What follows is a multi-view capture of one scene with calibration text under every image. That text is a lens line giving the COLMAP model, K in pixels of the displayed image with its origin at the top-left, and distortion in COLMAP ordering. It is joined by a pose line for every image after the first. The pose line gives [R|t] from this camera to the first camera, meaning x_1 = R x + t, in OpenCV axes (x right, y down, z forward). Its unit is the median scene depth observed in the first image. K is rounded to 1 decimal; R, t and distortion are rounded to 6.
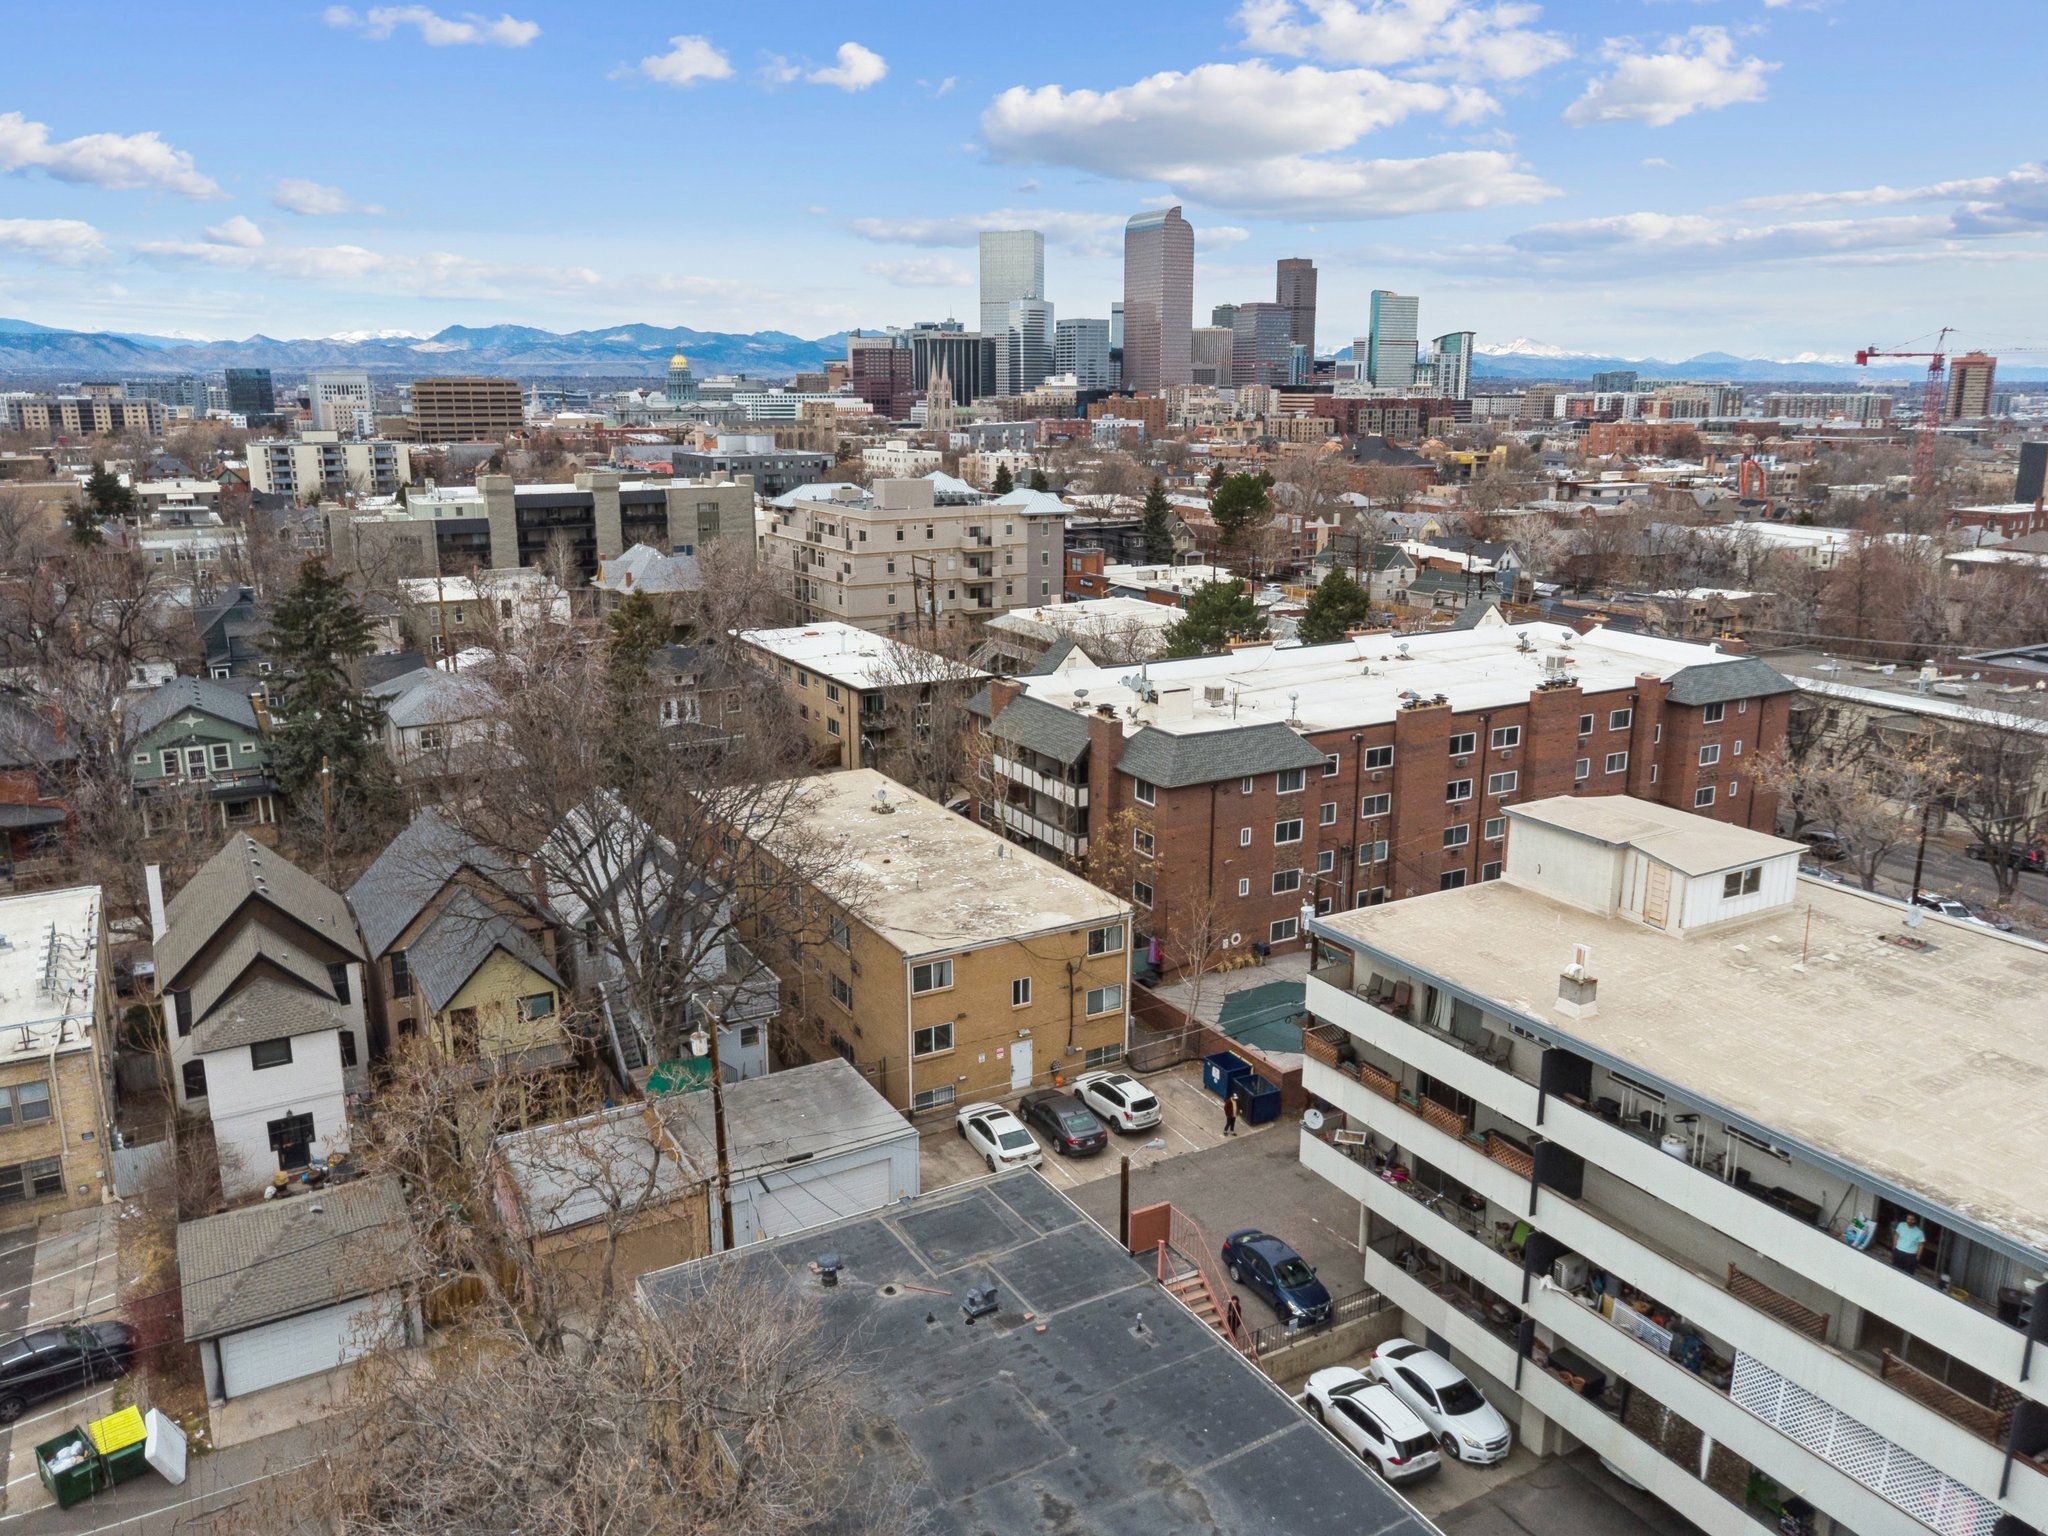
lens RADIAL K [[1501.6, 0, 1021.1], [0, 1501.6, 758.4], [0, 0, 1]] dist [0.009534, 0.002204]
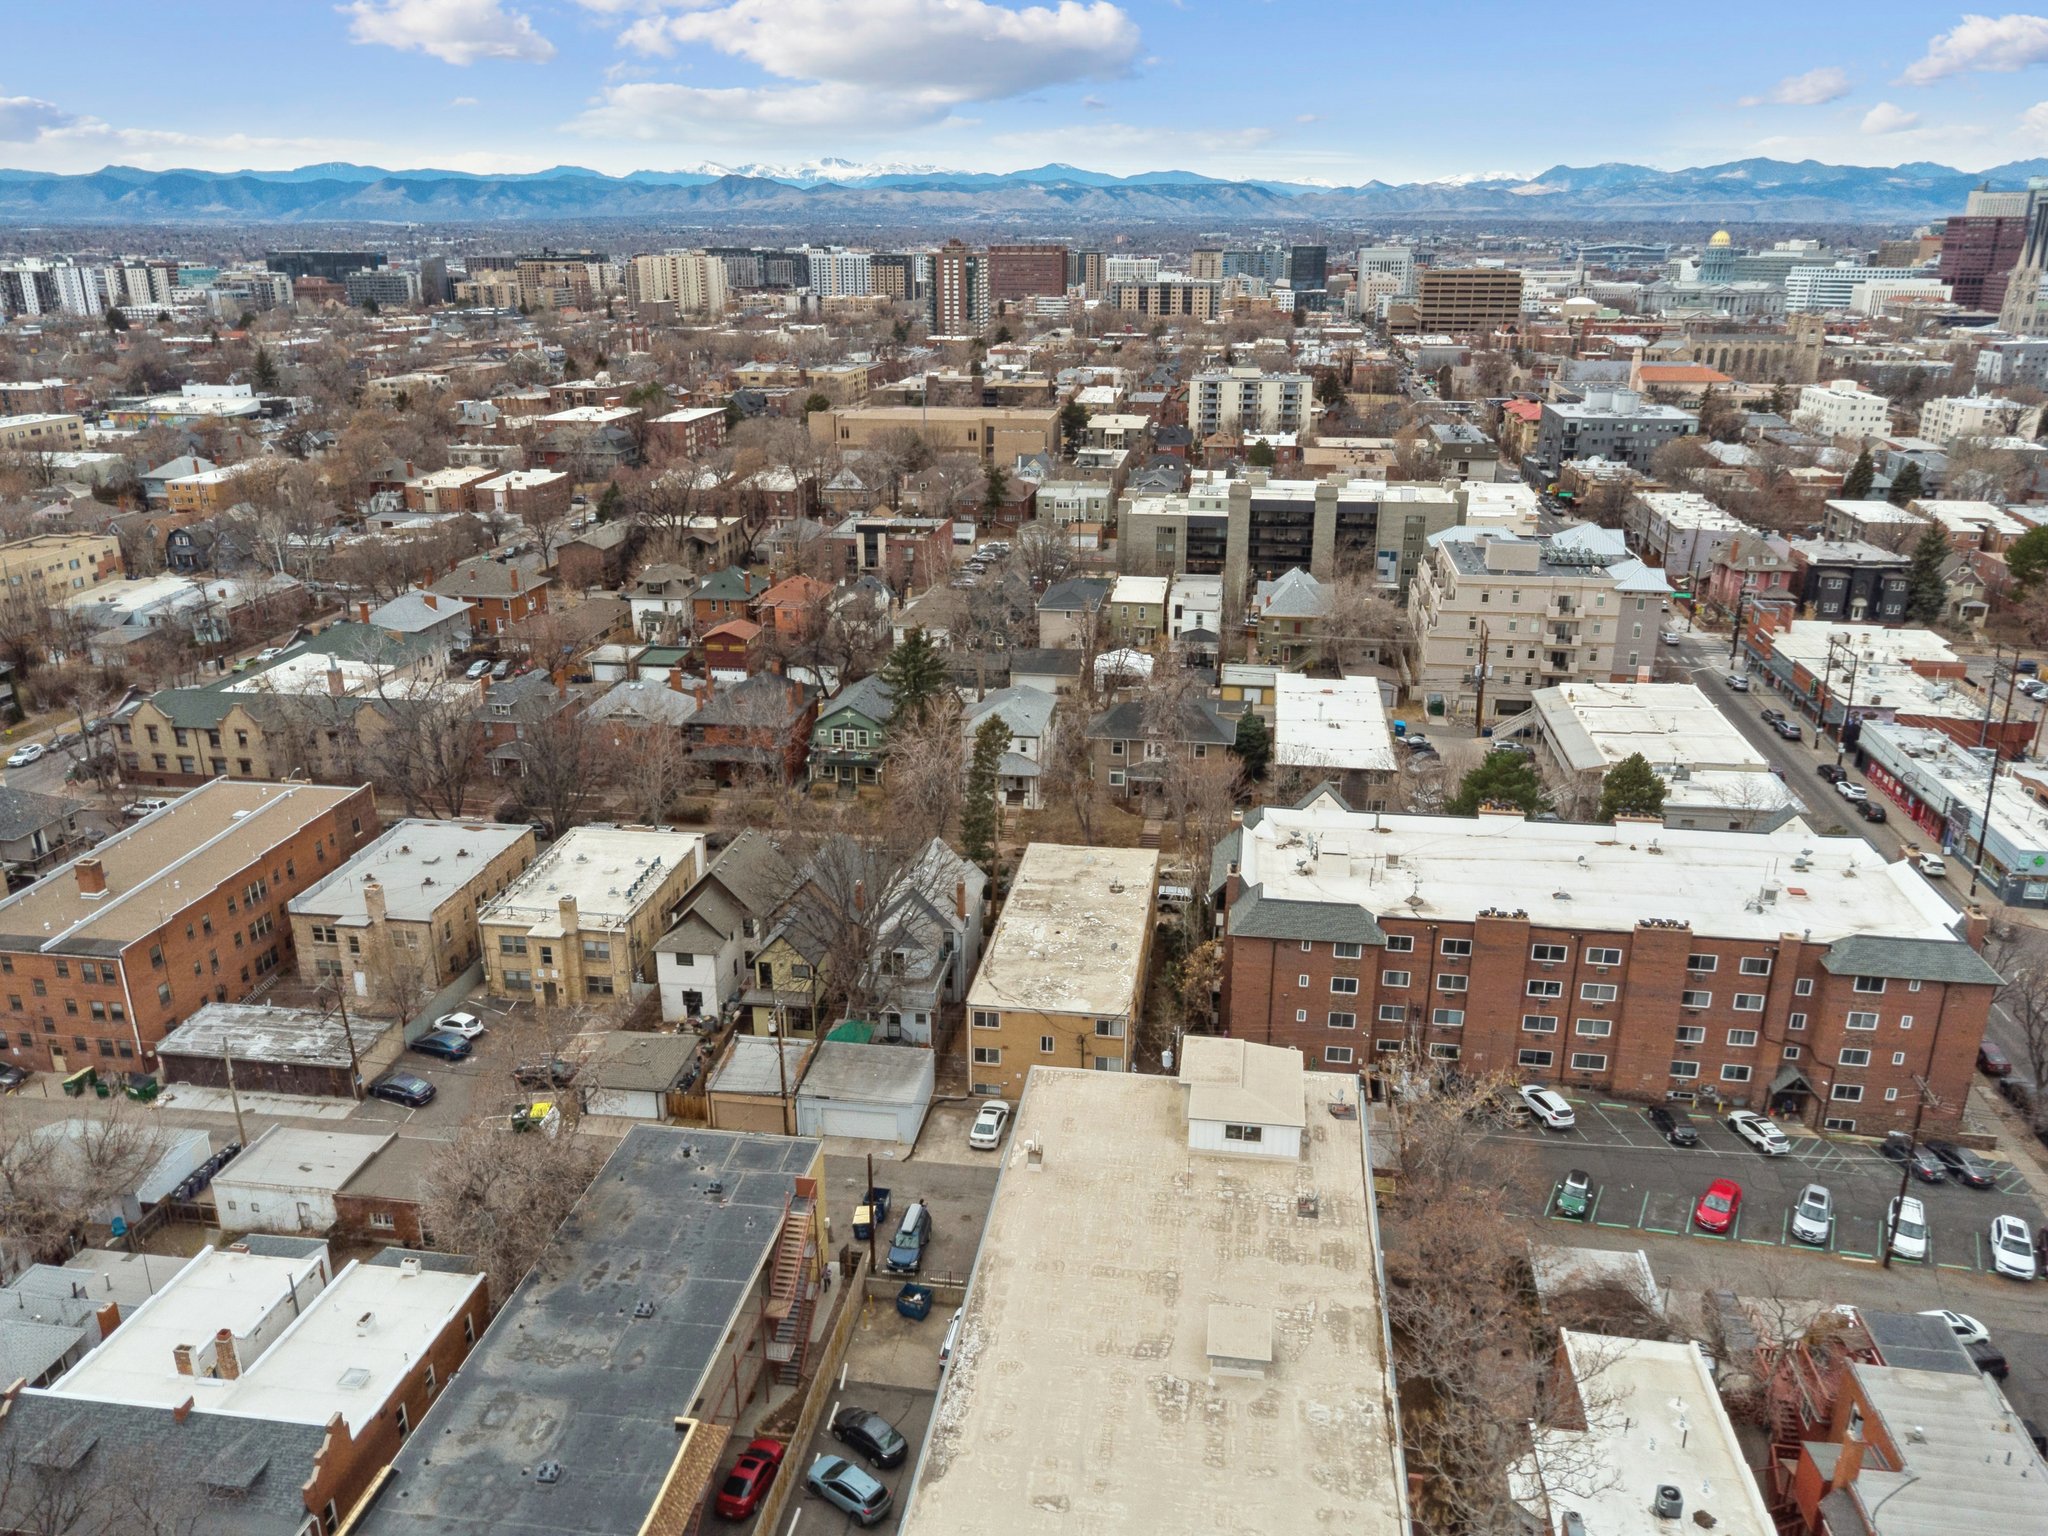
lens RADIAL K [[1501.6, 0, 1027.1], [0, 1501.6, 775.2], [0, 0, 1]] dist [0.009534, 0.002204]
pose [[0.783909, 0.209275, -0.584544, 0.327614], [-0.144756, 0.977140, 0.155704, -0.140959], [0.603766, -0.037441, 0.796282, -0.103113]]
